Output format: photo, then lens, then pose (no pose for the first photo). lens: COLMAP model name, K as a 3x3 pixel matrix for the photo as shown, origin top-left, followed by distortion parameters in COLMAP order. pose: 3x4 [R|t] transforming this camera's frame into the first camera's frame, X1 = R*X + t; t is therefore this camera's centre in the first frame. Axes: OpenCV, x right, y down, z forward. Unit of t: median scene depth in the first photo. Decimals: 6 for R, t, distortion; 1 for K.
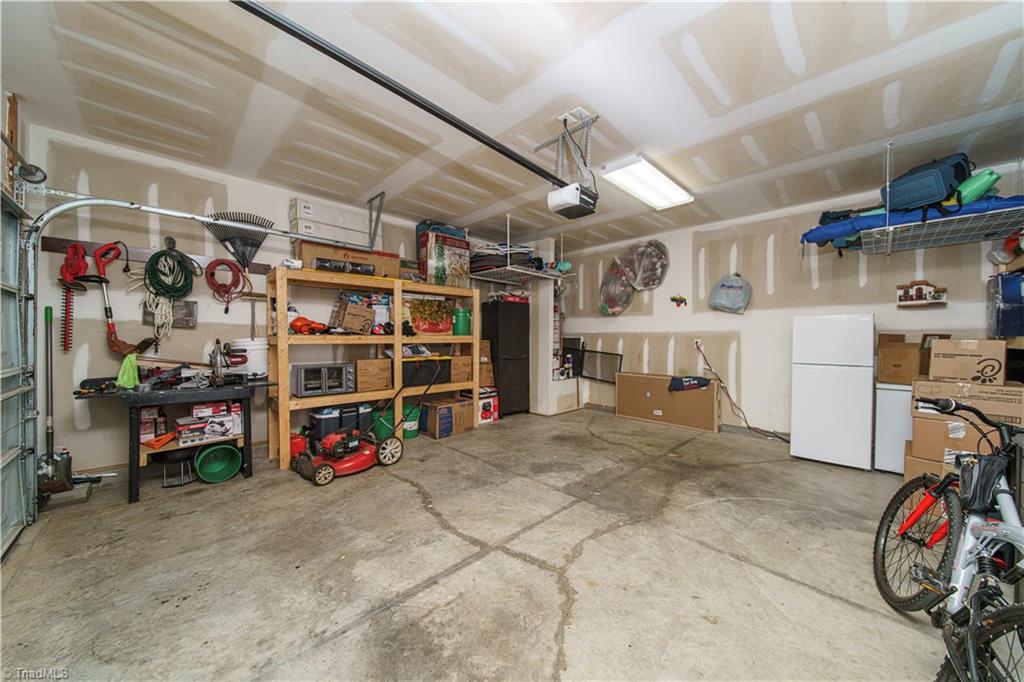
lens RADIAL K [[359.5, 0, 519.2], [0, 359.5, 340.9], [0, 0, 1]] dist [-0.002590, -0.000392]
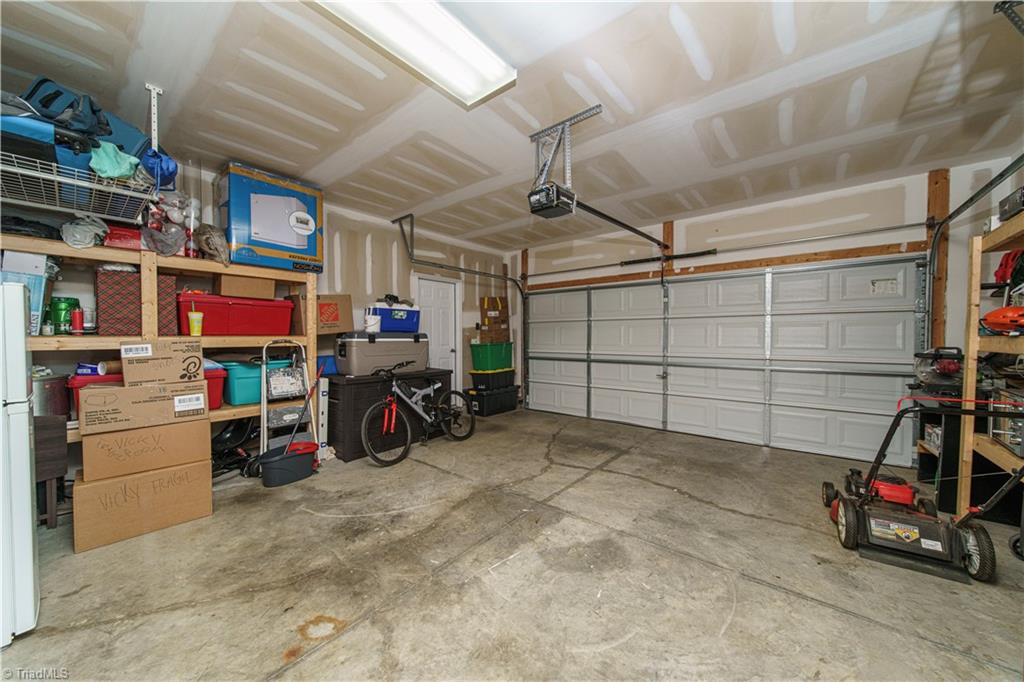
lens RADIAL K [[359.5, 0, 507.8], [0, 359.5, 342.7], [0, 0, 1]] dist [-0.002590, -0.000392]
pose [[-0.996606, -0.000869, -0.082309, 0.349165], [-0.002911, 0.999691, 0.024697, -0.024692], [0.082263, 0.024853, -0.996301, 1.969362]]
